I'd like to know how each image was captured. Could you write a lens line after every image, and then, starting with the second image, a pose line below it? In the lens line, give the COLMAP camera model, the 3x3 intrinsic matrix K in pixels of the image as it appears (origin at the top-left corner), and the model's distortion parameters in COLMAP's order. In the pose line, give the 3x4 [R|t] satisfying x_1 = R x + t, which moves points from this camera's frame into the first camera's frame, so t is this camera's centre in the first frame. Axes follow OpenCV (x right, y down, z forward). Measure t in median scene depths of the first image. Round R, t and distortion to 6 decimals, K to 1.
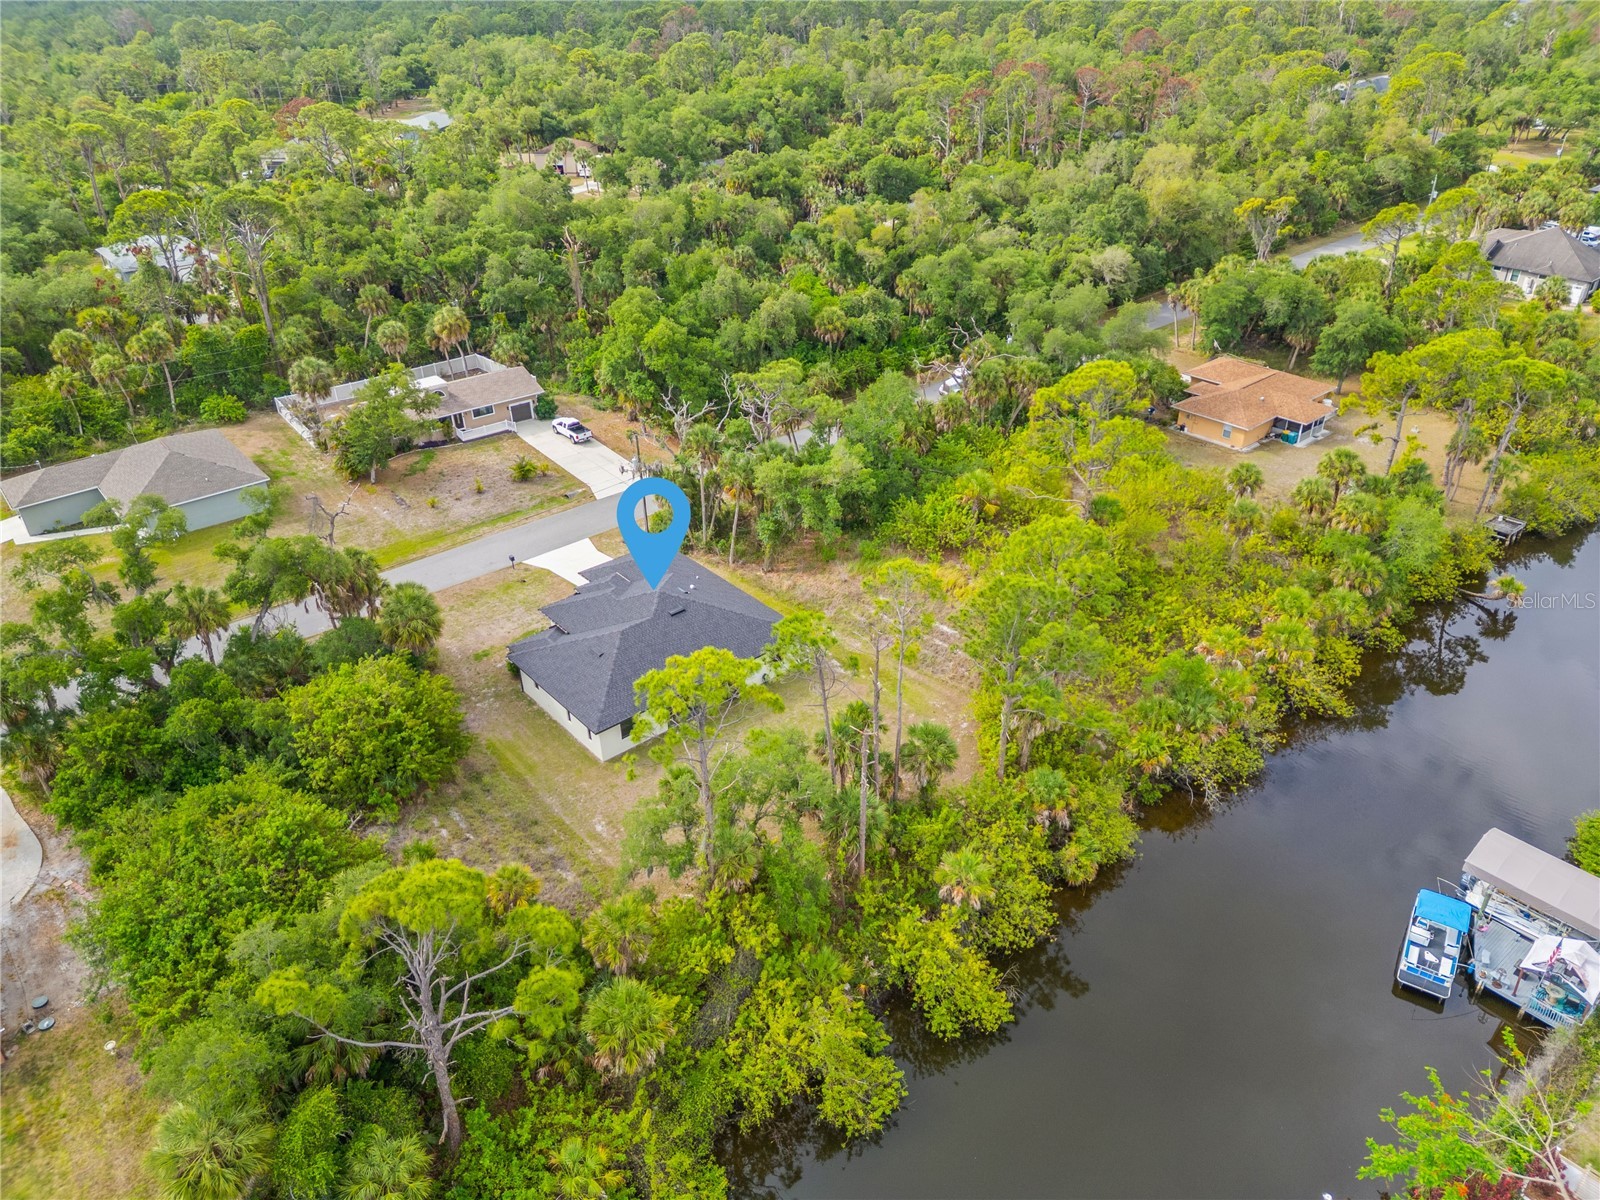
lens RADIAL K [[1115.2, 0, 800.0], [0, 1115.2, 600.0], [0, 0, 1]] dist [0.078663, -0.095037]
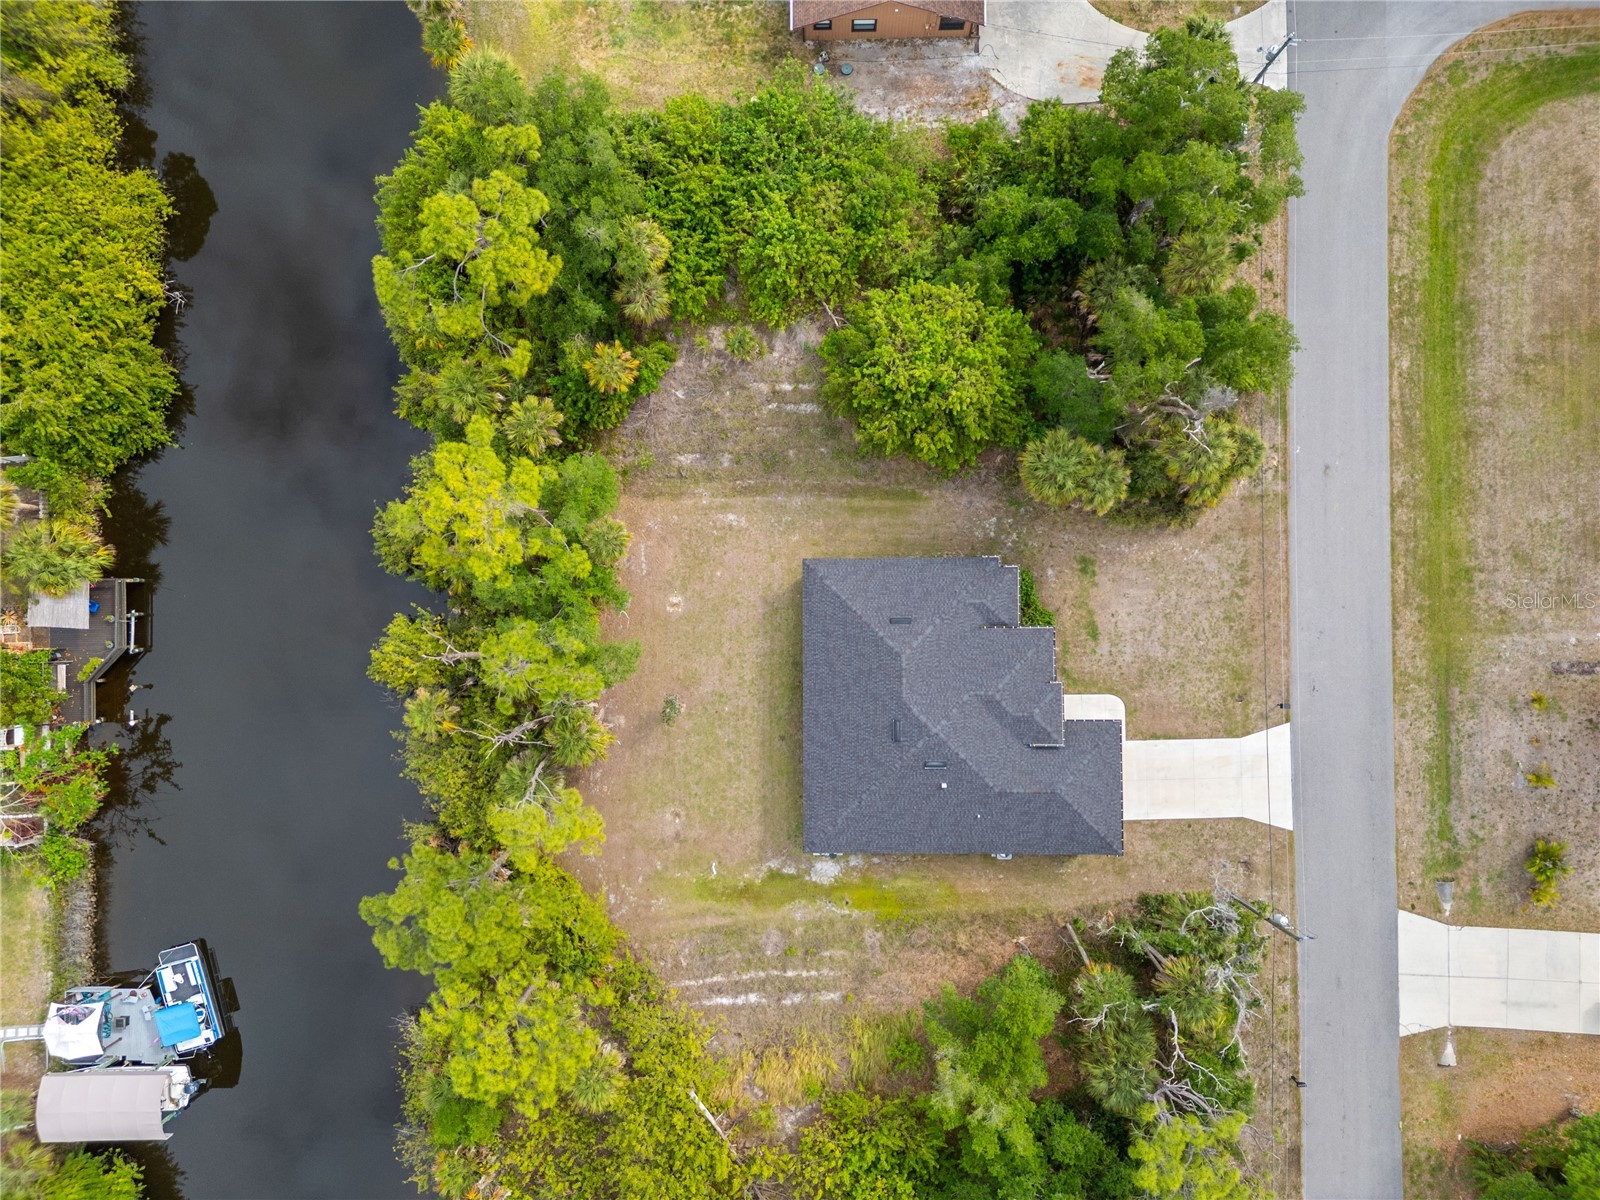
lens RADIAL K [[1115.2, 0, 800.0], [0, 1115.2, 600.0], [0, 0, 1]] dist [0.078663, -0.095037]
pose [[-0.640786, 0.767481, 0.019124, -0.128015], [-0.359645, -0.322097, 0.875733, -0.550152], [0.678269, 0.554280, 0.482416, 0.416344]]
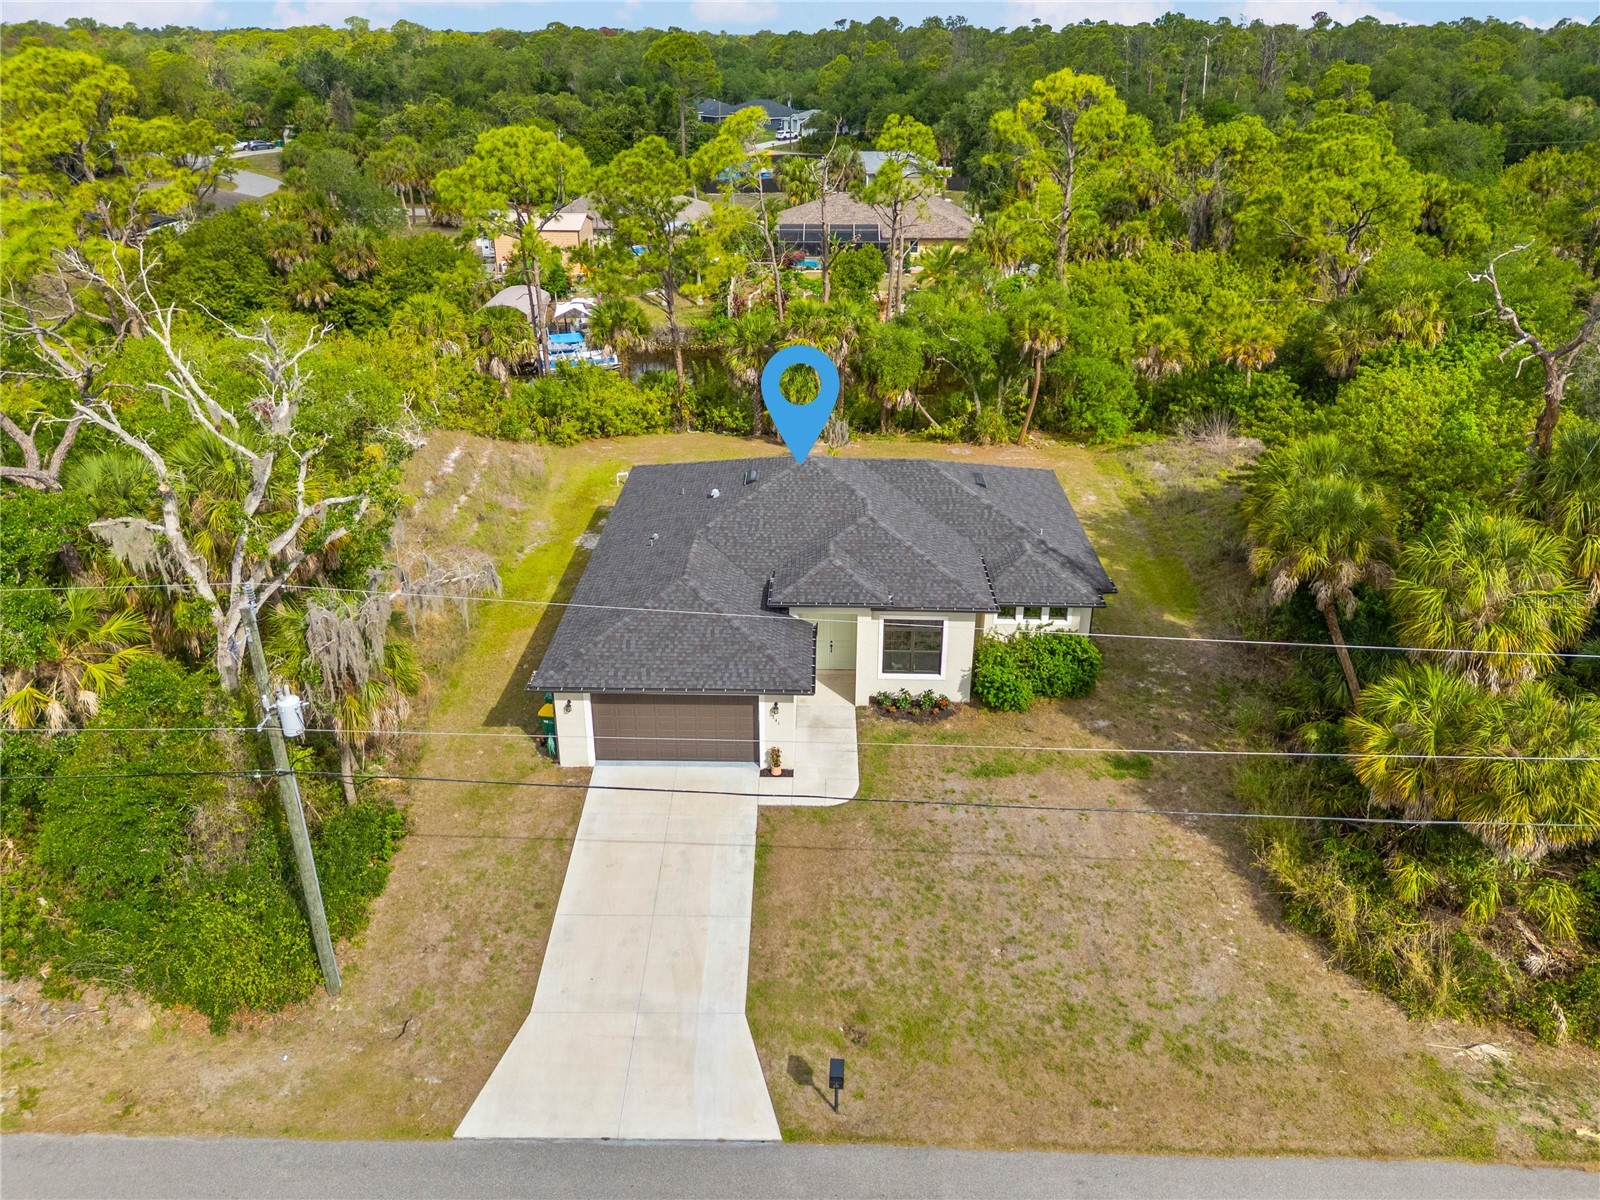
lens RADIAL K [[1162.6, 0, 796.3], [0, 1162.6, 605.1], [0, 0, 1]] dist [0.074022, -0.074875]
pose [[-0.747198, -0.272990, 0.605947, -0.385892], [0.352386, 0.610297, 0.709480, -0.285734], [-0.563489, 0.743649, -0.359815, 1.050835]]
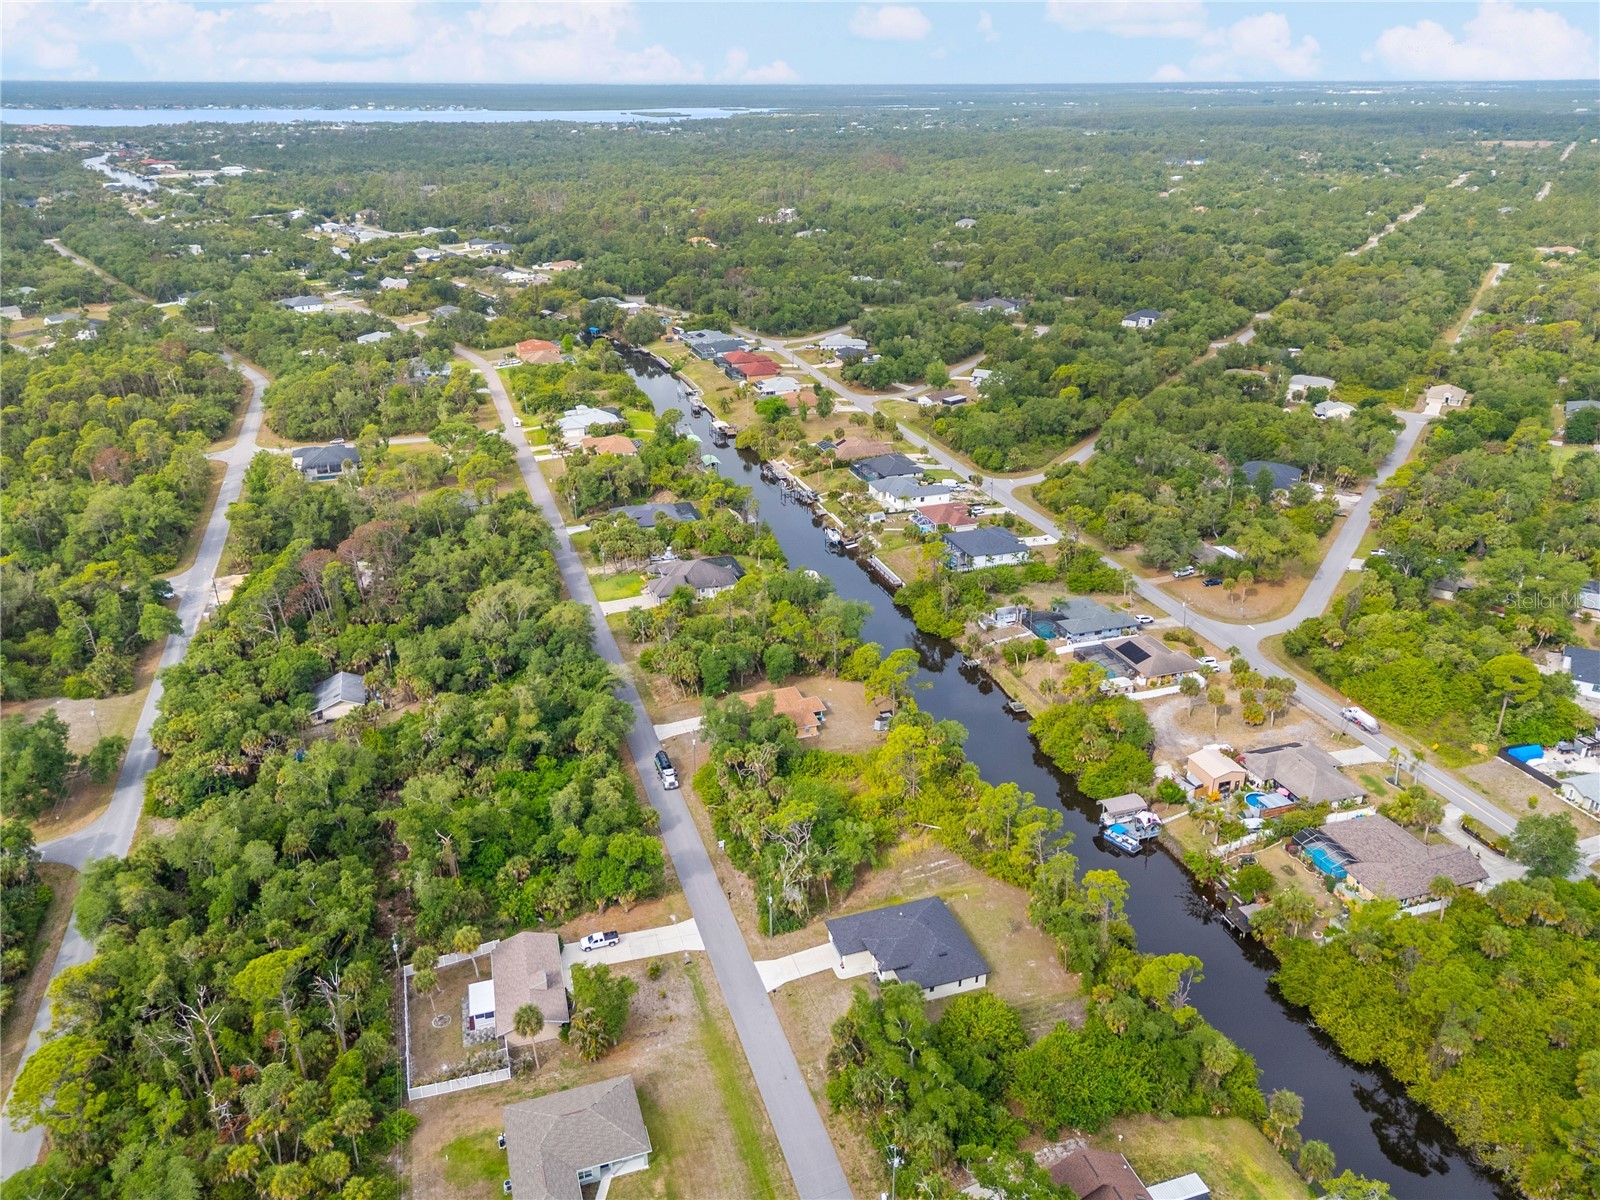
lens RADIAL K [[1162.6, 0, 796.3], [0, 1162.6, 605.1], [0, 0, 1]] dist [0.074022, -0.074875]
pose [[0.368013, -0.363150, 0.855972, -1.572545], [0.472608, 0.865850, 0.164149, -0.827511], [-0.800755, 0.344130, 0.490271, -0.080188]]
